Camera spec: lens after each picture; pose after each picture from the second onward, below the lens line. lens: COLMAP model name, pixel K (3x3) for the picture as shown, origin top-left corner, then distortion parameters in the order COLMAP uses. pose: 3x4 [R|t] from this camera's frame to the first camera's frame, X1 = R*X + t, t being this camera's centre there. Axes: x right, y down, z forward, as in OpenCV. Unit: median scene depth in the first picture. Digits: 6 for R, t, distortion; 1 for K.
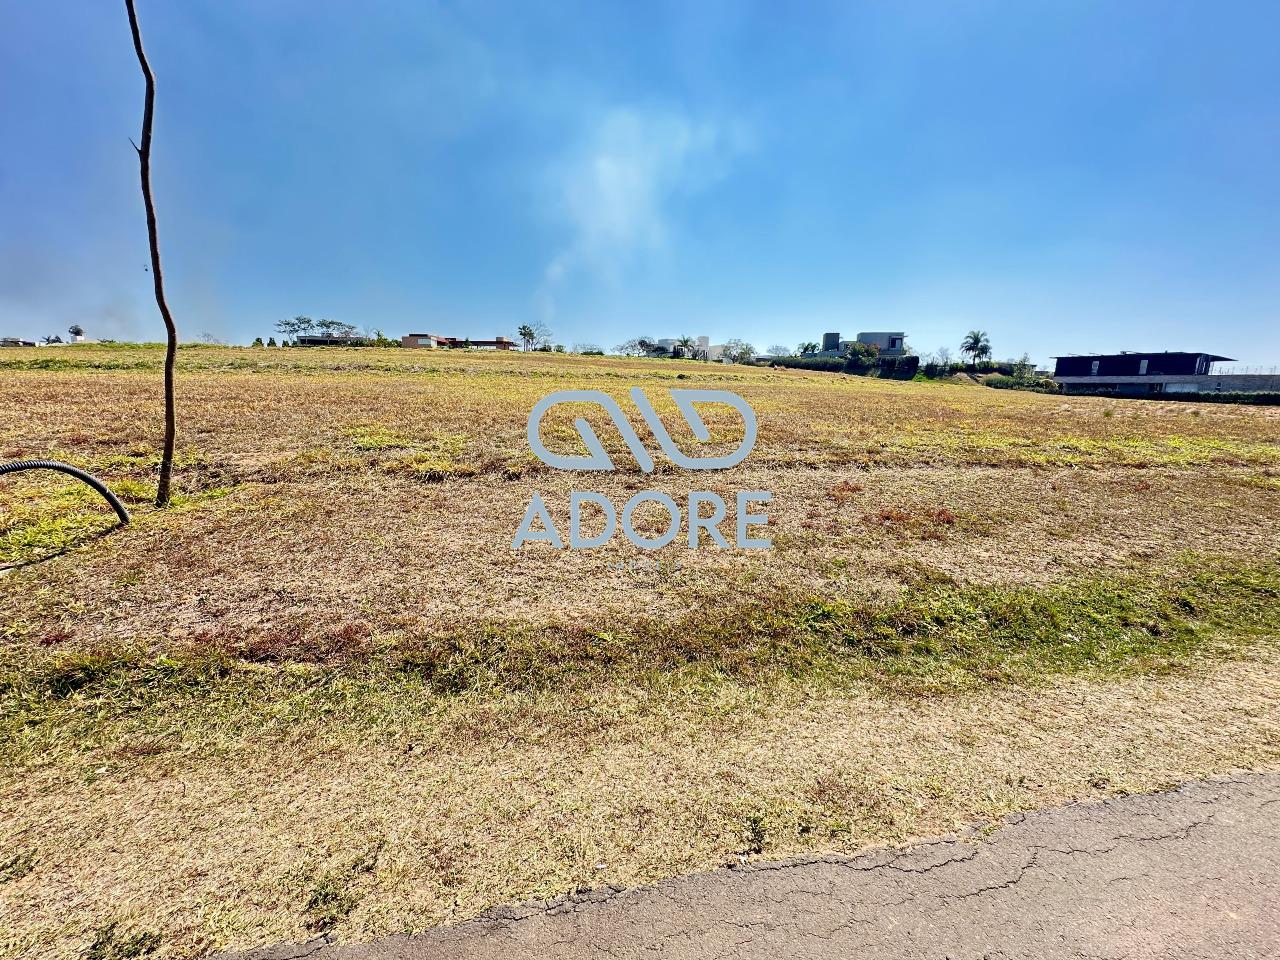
lens RADIAL K [[512.4, 0, 640.0], [0, 512.4, 480.0], [0, 0, 1]] dist [-0.004988, 0.001453]
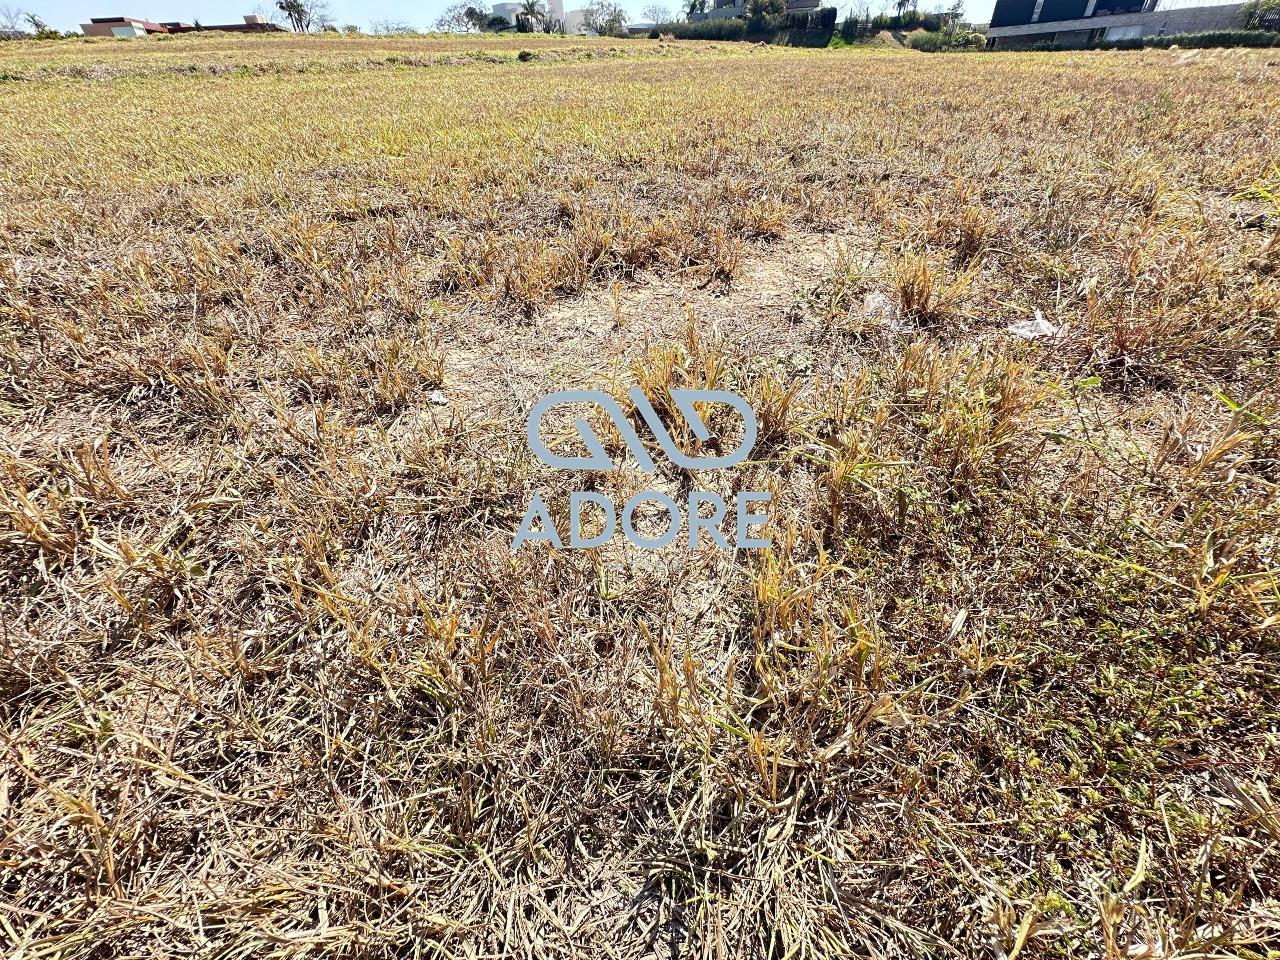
lens RADIAL K [[512.4, 0, 640.0], [0, 512.4, 480.0], [0, 0, 1]] dist [-0.004988, 0.001453]
pose [[0.970535, -0.195795, 0.140449, 0.021104], [0.108793, 0.876143, 0.469615, -0.023169], [-0.215002, -0.440498, 0.871628, 0.158876]]
